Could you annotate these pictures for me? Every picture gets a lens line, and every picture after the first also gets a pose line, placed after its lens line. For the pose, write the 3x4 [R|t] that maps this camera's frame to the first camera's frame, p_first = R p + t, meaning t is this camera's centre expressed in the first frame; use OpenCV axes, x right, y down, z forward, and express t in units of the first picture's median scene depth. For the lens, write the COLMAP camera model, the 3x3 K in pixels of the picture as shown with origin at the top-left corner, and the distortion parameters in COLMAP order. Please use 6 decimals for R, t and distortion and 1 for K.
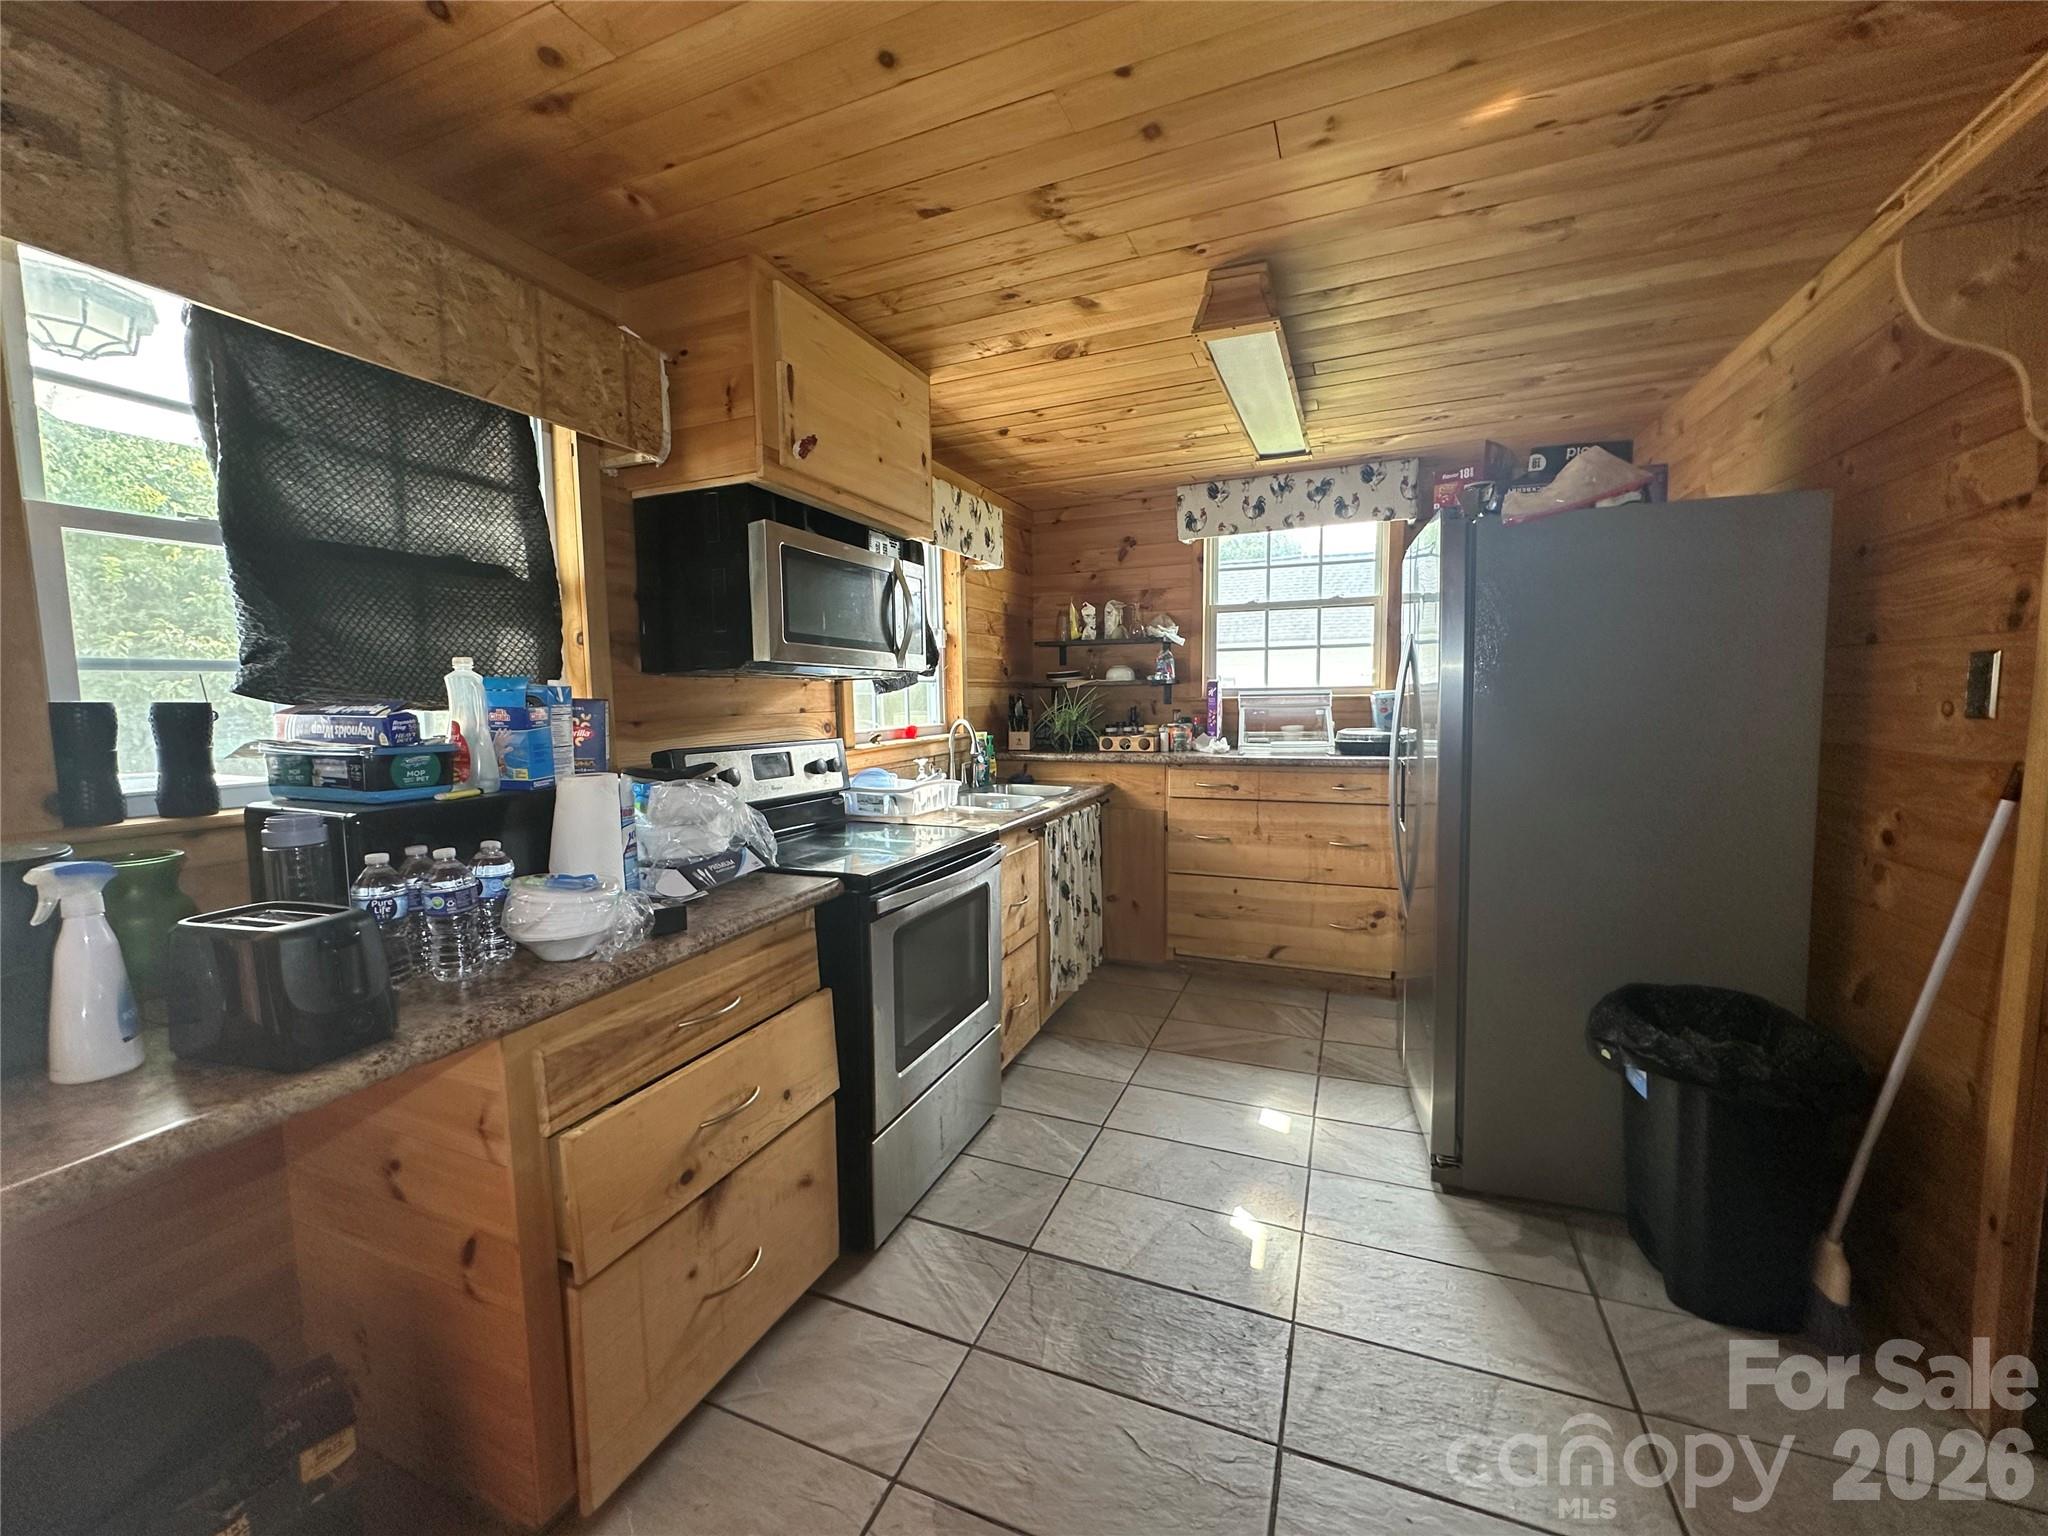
lens RADIAL K [[821.2, 0, 1020.5], [0, 821.2, 765.3], [0, 0, 1]] dist [-0.001371, 0.000530]
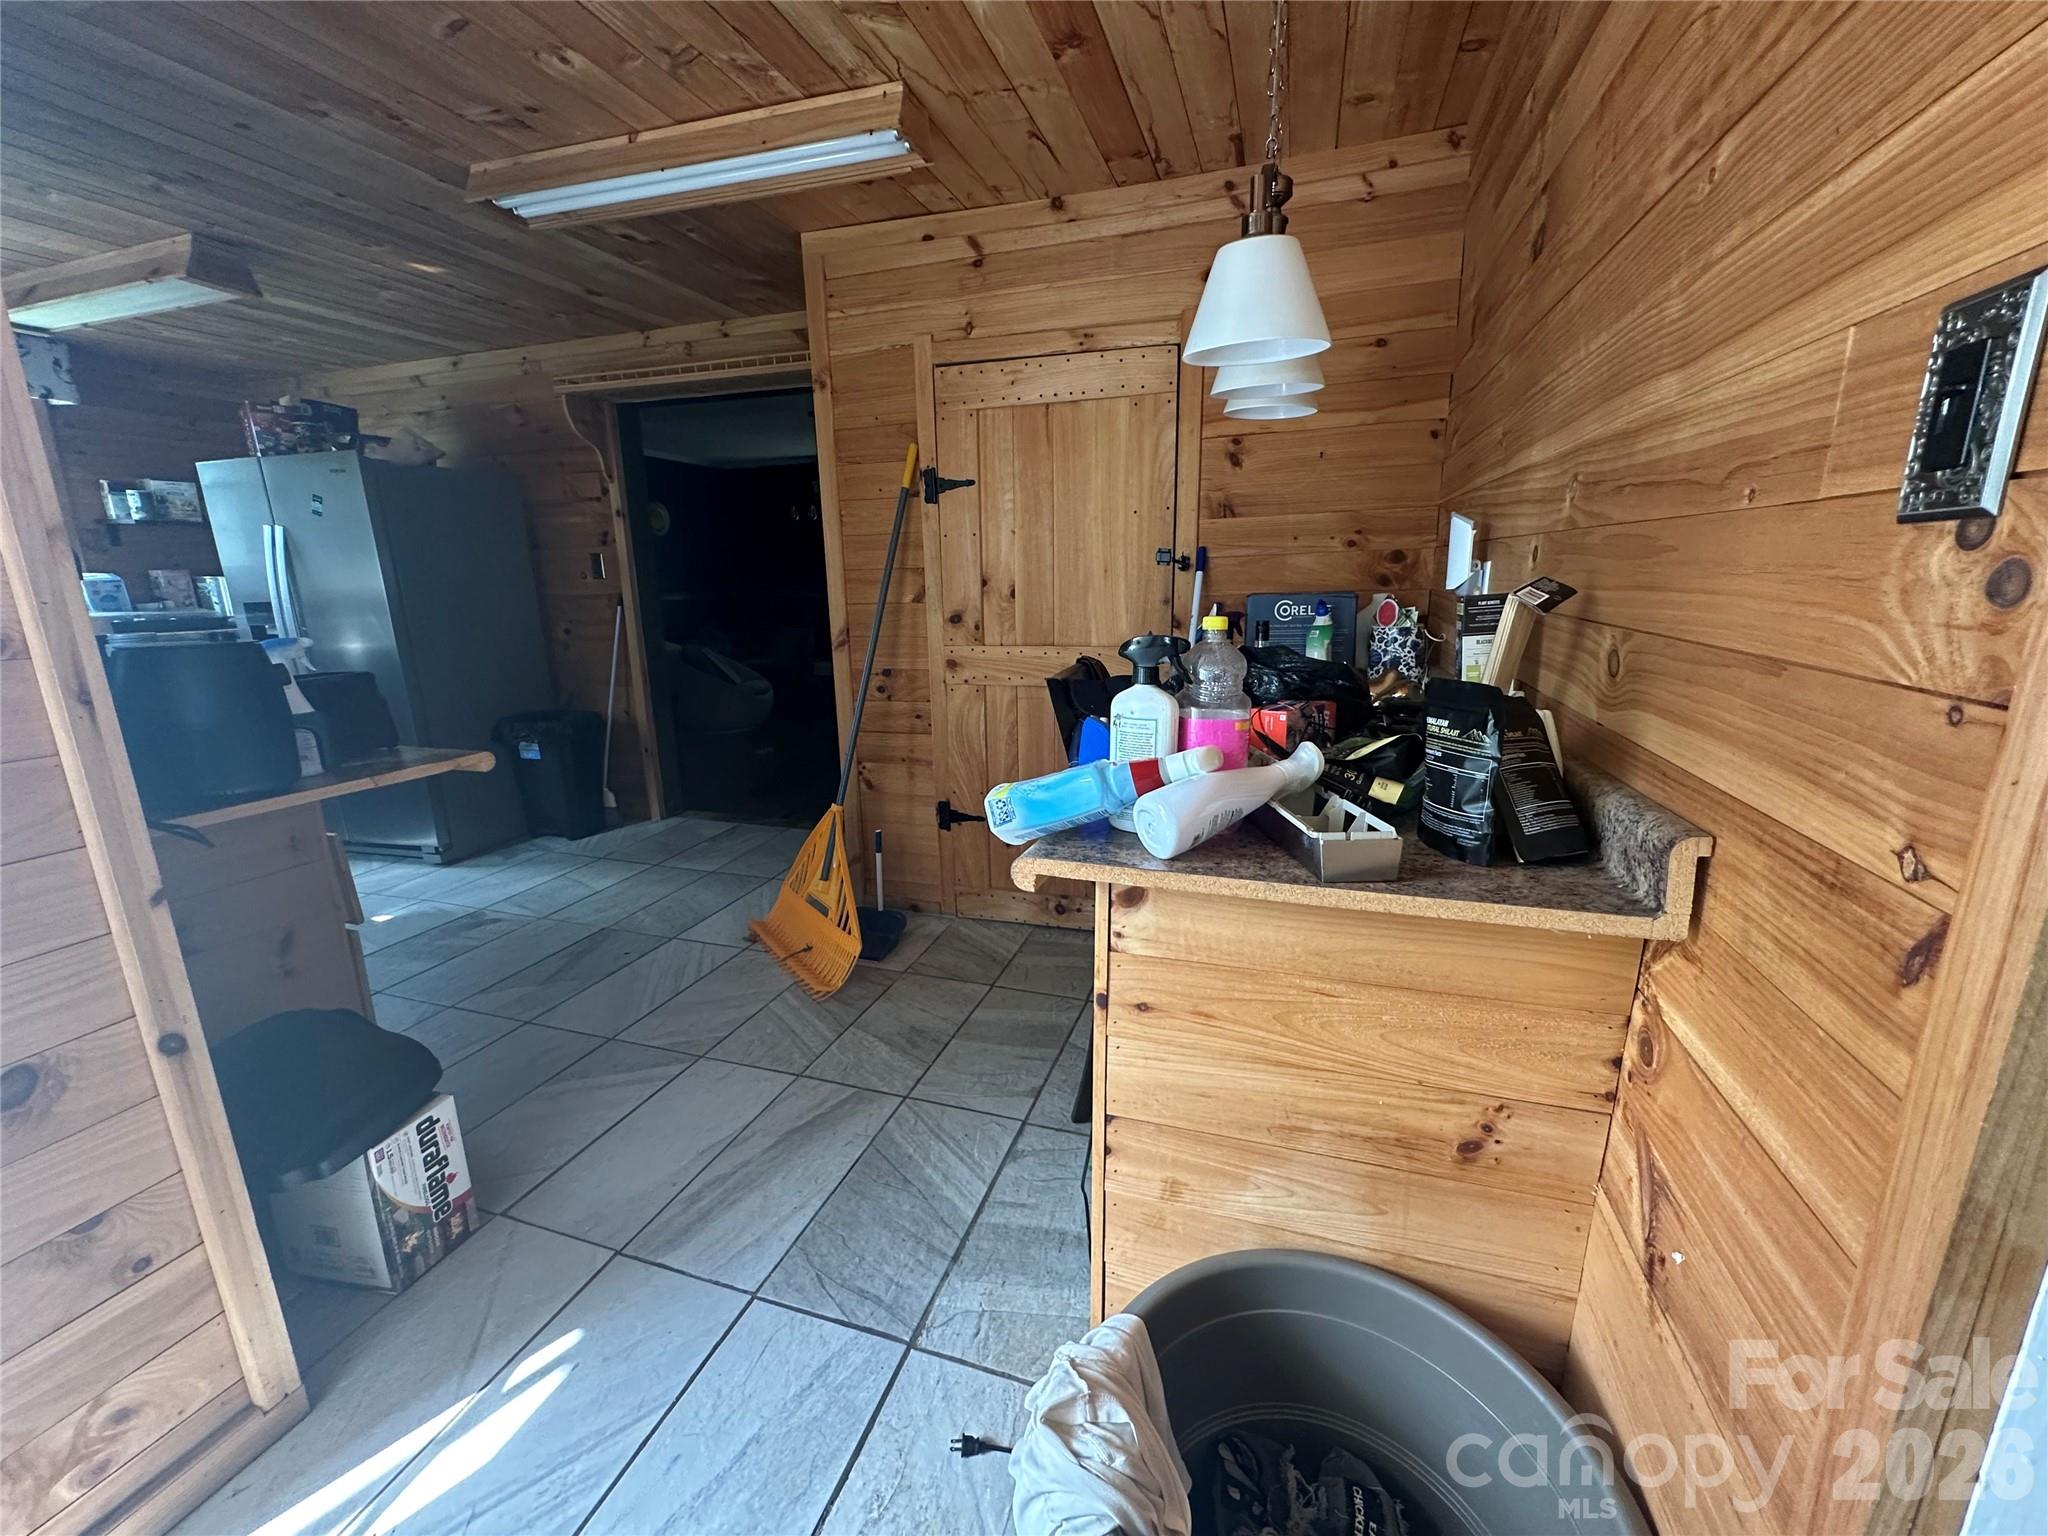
lens RADIAL K [[821.2, 0, 1020.5], [0, 821.2, 765.3], [0, 0, 1]] dist [-0.001371, 0.000530]
pose [[-0.057929, -0.226222, 0.972352, -1.439724], [0.102196, 0.967527, 0.231187, 0.047495], [-0.993076, 0.112763, -0.032929, -0.196401]]
